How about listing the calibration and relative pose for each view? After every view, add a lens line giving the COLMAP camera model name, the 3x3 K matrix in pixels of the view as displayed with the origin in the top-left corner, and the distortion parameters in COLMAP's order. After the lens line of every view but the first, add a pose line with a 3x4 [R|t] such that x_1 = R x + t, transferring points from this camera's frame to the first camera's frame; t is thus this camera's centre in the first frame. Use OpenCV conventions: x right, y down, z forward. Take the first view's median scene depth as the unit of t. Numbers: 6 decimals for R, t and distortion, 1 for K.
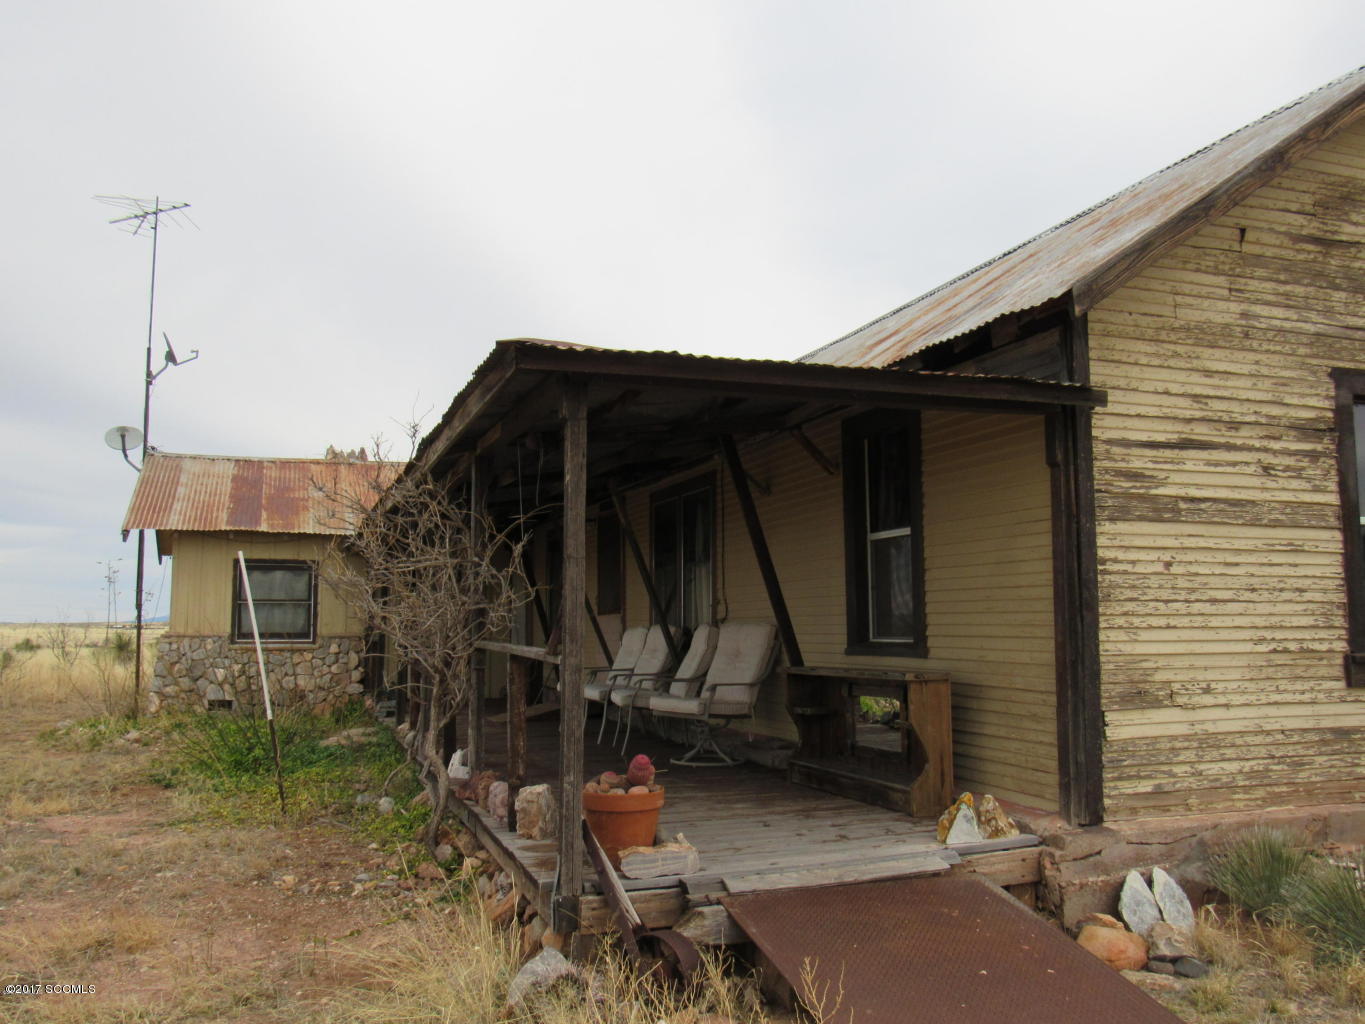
lens RADIAL K [[1108.8, 0, 681.4], [0, 1108.8, 517.0], [0, 0, 1]] dist [0.005099, 0.002294]
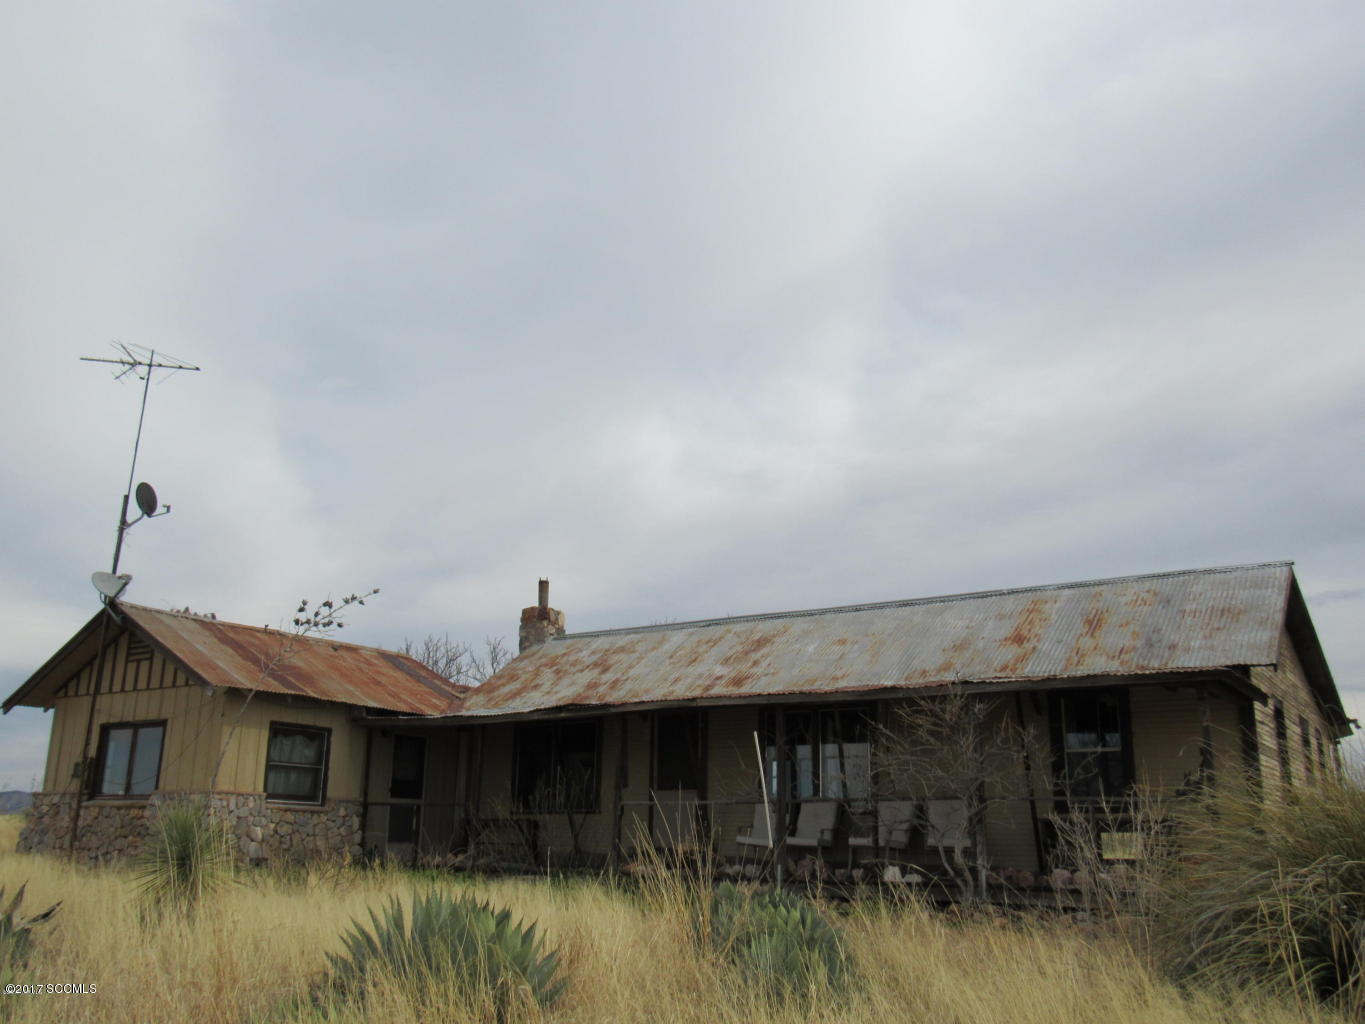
lens RADIAL K [[1138.5, 0, 680.5], [0, 1138.5, 516.6], [0, 0, 1]] dist [-0.001606, -0.011397]
pose [[0.773650, 0.189969, 0.604465, -0.784507], [-0.077846, 0.975267, -0.206868, 0.041680], [-0.628813, 0.112988, 0.769303, -0.095927]]
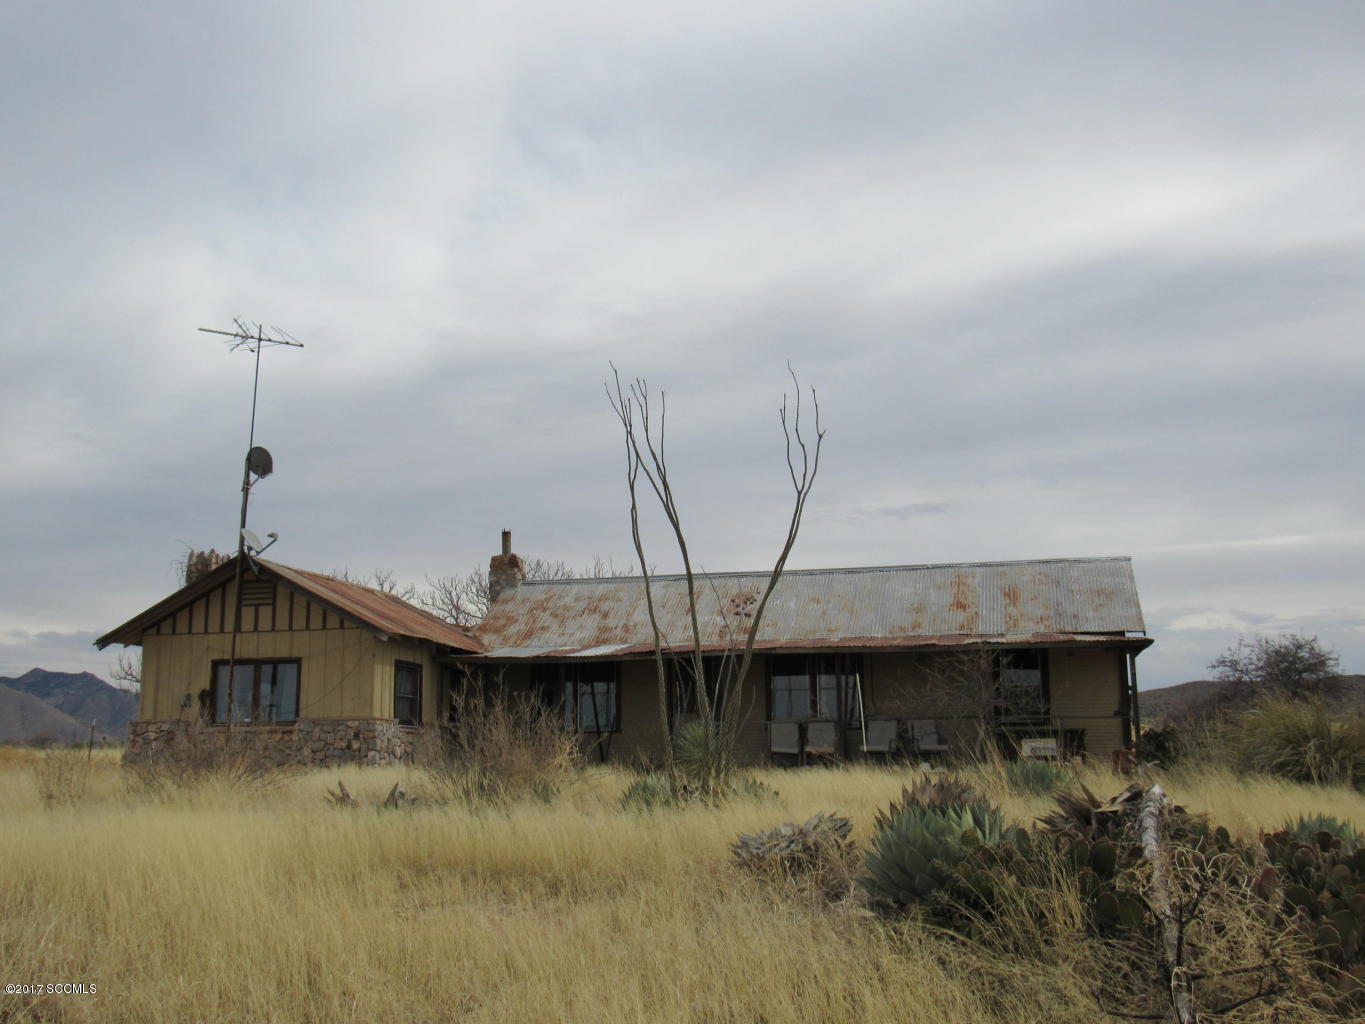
lens RADIAL K [[1394.9, 0, 685.9], [0, 1394.9, 508.1], [0, 0, 1]] dist [-0.000962, 0.000000]
pose [[0.514938, 0.167500, 0.840703, -1.575700], [-0.073795, 0.985745, -0.151198, 0.082919], [-0.854045, 0.015818, 0.519959, -0.104082]]
